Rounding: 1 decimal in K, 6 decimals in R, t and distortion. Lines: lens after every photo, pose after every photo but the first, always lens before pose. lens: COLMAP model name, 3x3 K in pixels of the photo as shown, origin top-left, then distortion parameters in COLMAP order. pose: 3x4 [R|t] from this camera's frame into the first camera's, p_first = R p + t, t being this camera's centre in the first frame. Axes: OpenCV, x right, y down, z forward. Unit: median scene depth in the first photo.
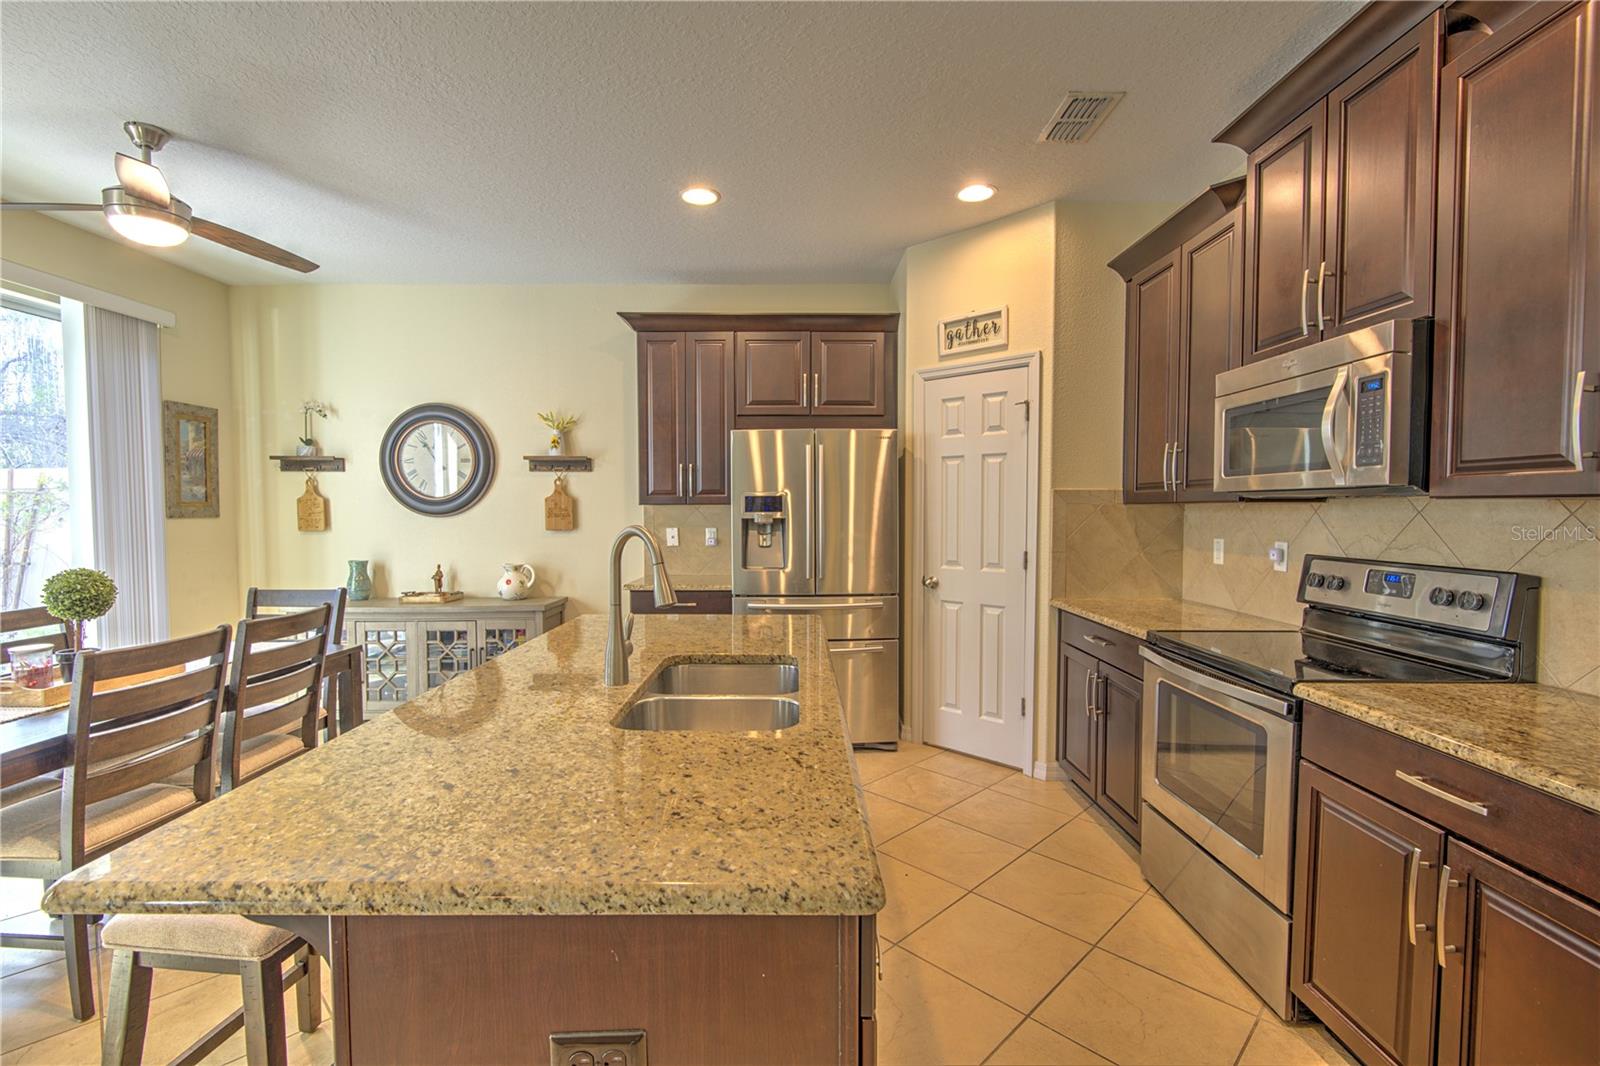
lens RADIAL K [[716.0, 0, 792.0], [0, 716.0, 536.7], [0, 0, 1]] dist [0.006268, -0.004378]
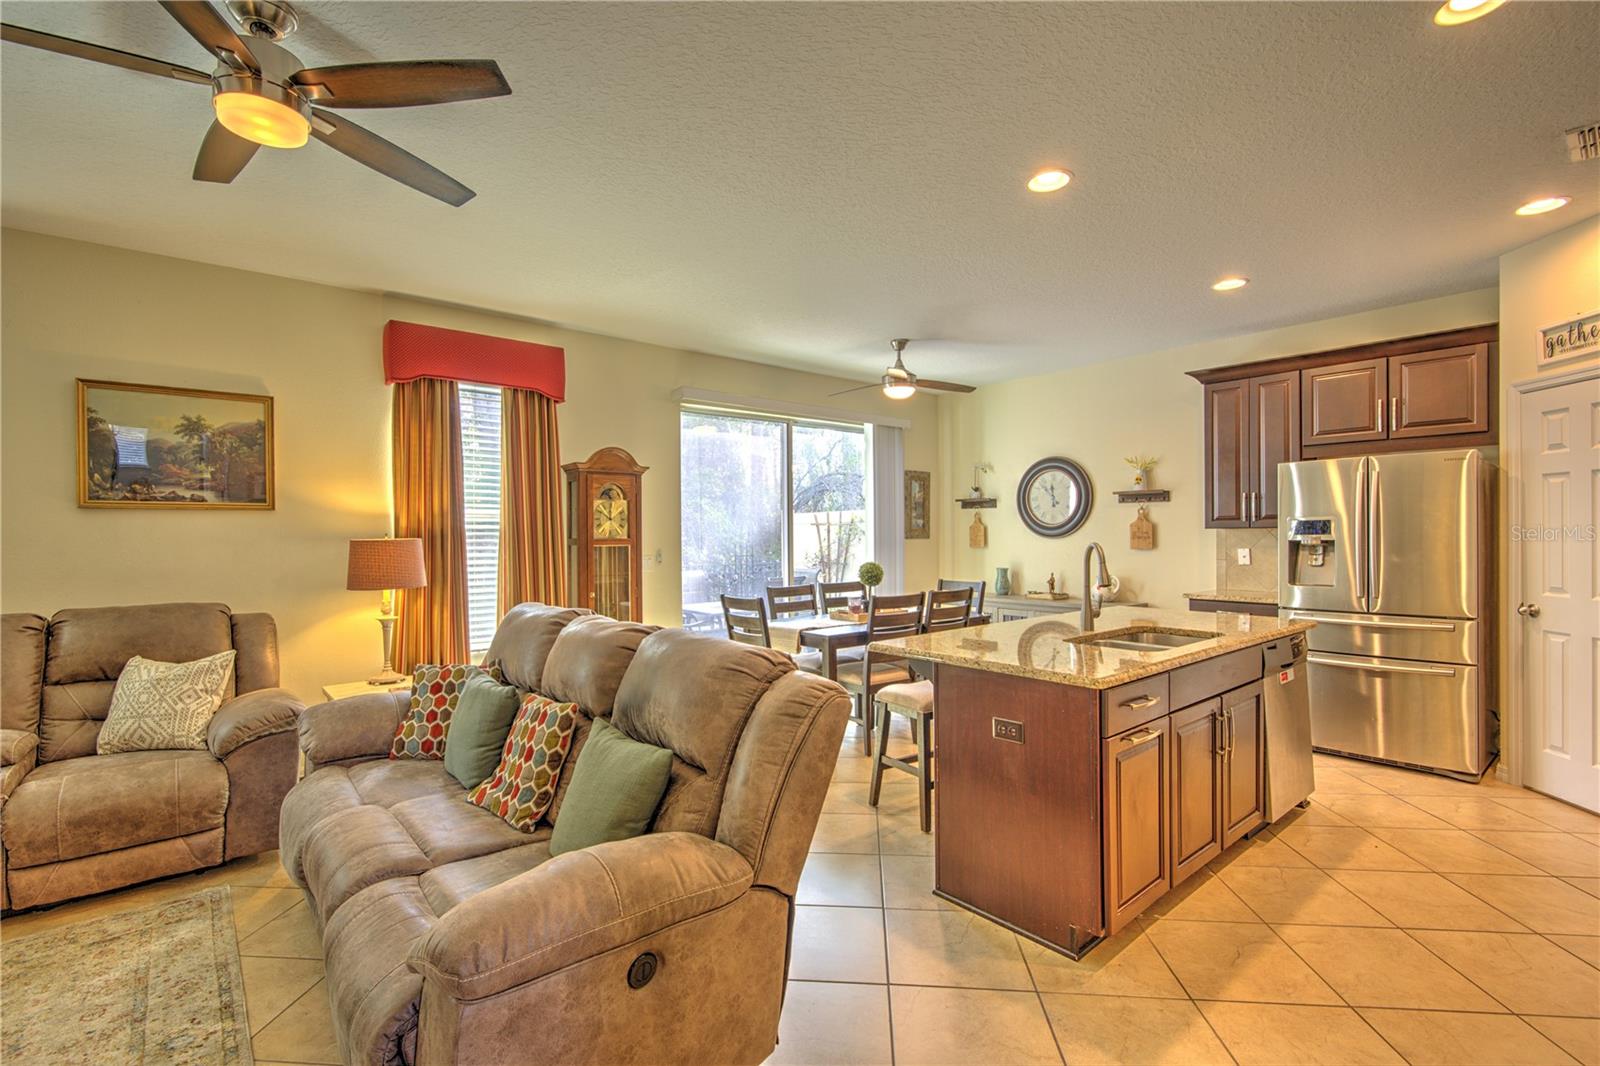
lens RADIAL K [[716.0, 0, 803.4], [0, 716.0, 538.2], [0, 0, 1]] dist [0.006268, -0.004378]
pose [[0.649371, 0.002173, -0.760469, 0.292218], [-0.025047, 0.999515, -0.018531, 0.011460], [0.760059, 0.031081, 0.649110, -0.315978]]
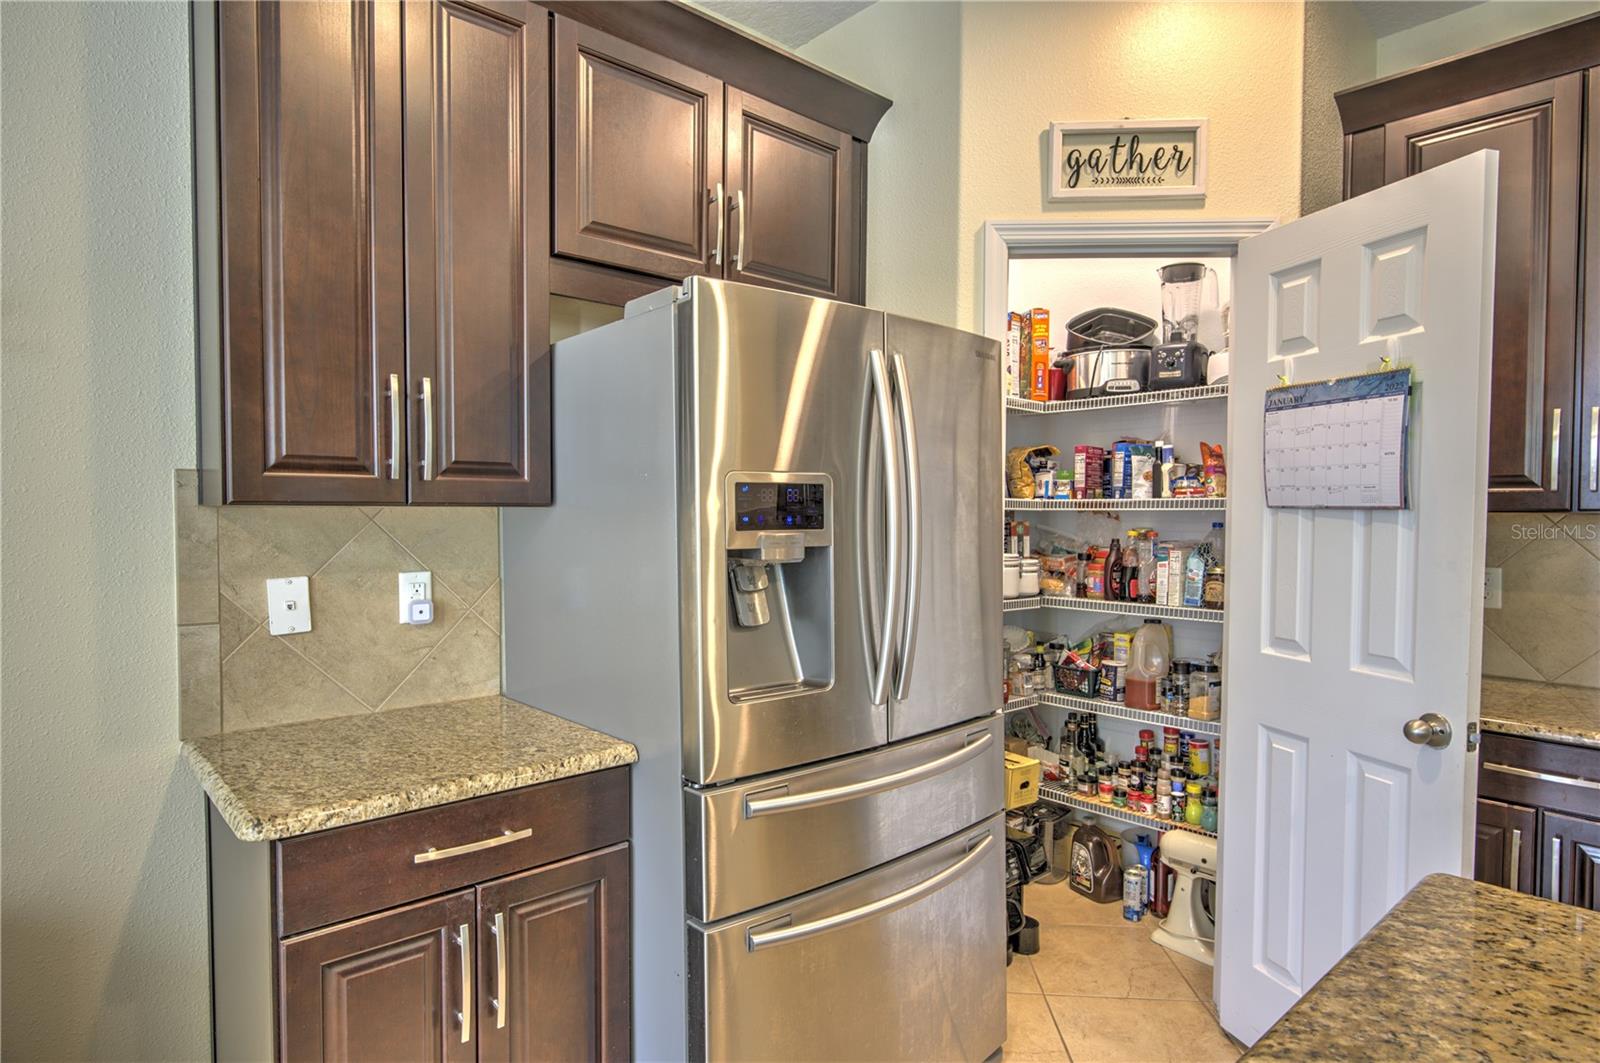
lens RADIAL K [[877.0, 0, 794.9], [0, 877.0, 536.9], [0, 0, 1]] dist [0.000417, -0.001387]
pose [[0.747572, -0.016424, 0.663977, -0.309039], [0.022250, 0.999752, -0.000323, -0.030168], [-0.663808, 0.015015, 0.747753, 0.671776]]
